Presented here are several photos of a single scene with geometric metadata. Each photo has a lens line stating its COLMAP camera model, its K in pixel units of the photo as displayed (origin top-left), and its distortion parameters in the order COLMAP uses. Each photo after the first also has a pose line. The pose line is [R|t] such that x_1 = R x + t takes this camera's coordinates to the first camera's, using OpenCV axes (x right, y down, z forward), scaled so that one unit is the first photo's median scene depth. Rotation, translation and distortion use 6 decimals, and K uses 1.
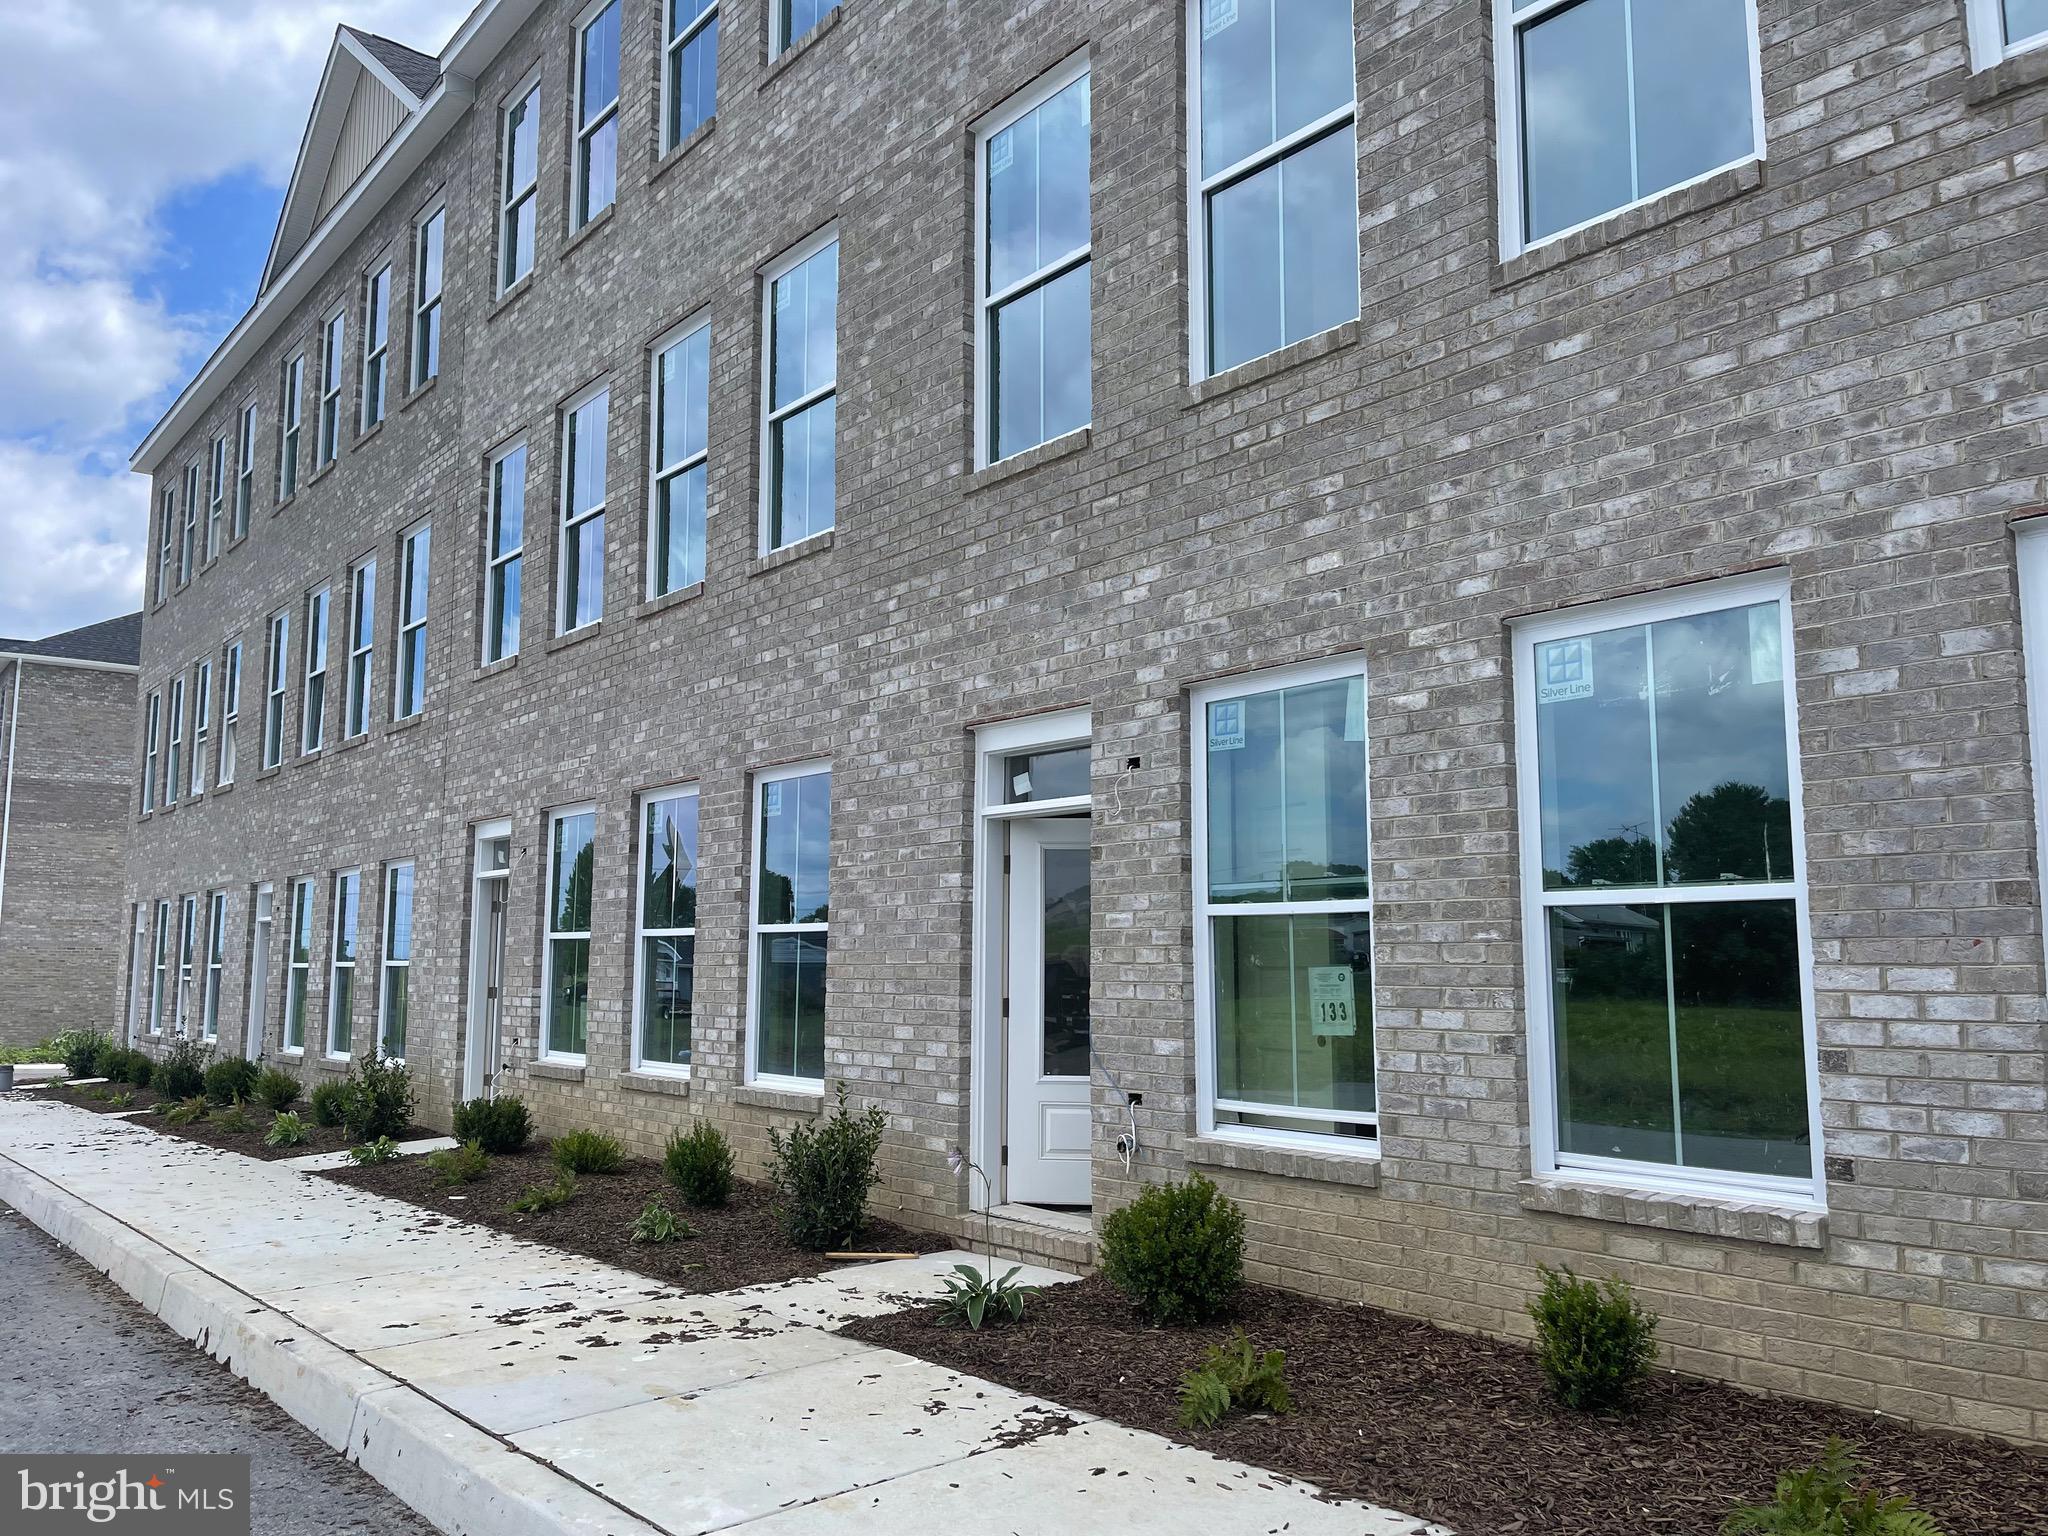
lens RADIAL K [[1540.6, 0, 1016.7], [0, 1540.6, 780.2], [0, 0, 1]] dist [0.079807, -0.107315]
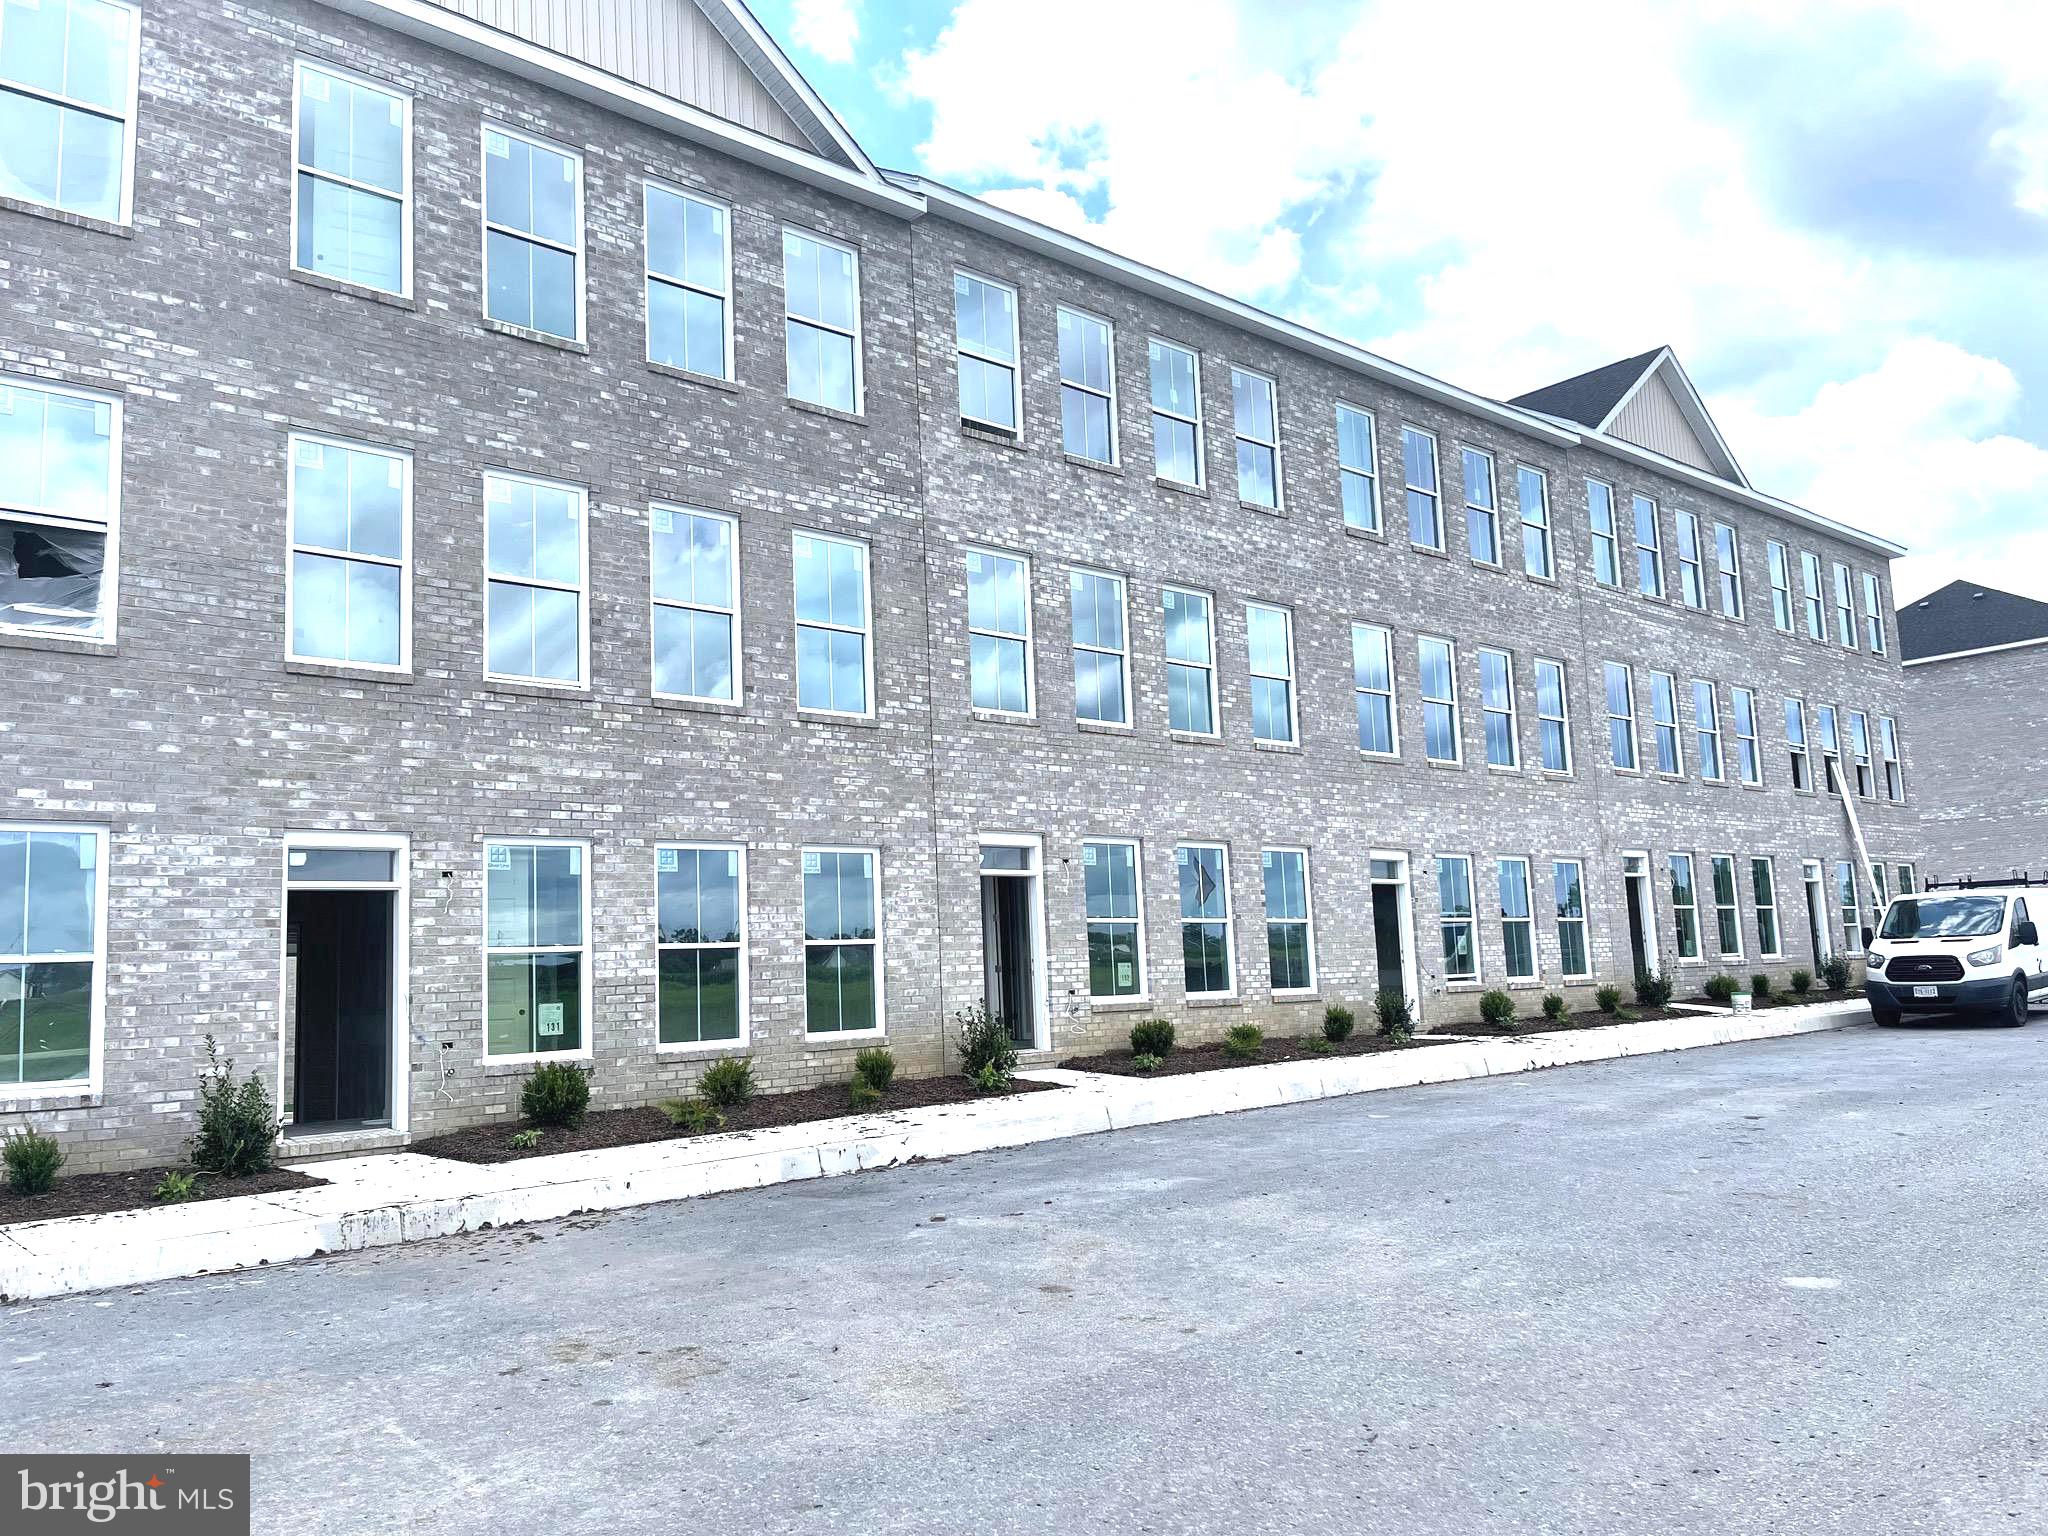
lens RADIAL K [[1540.6, 0, 1016.7], [0, 1540.6, 780.2], [0, 0, 1]] dist [0.079807, -0.107315]
pose [[-0.022148, 0.131780, 0.991031, -2.519509], [-0.080518, 0.987819, -0.133153, 0.239135], [-0.996507, -0.082745, -0.011268, 1.537766]]
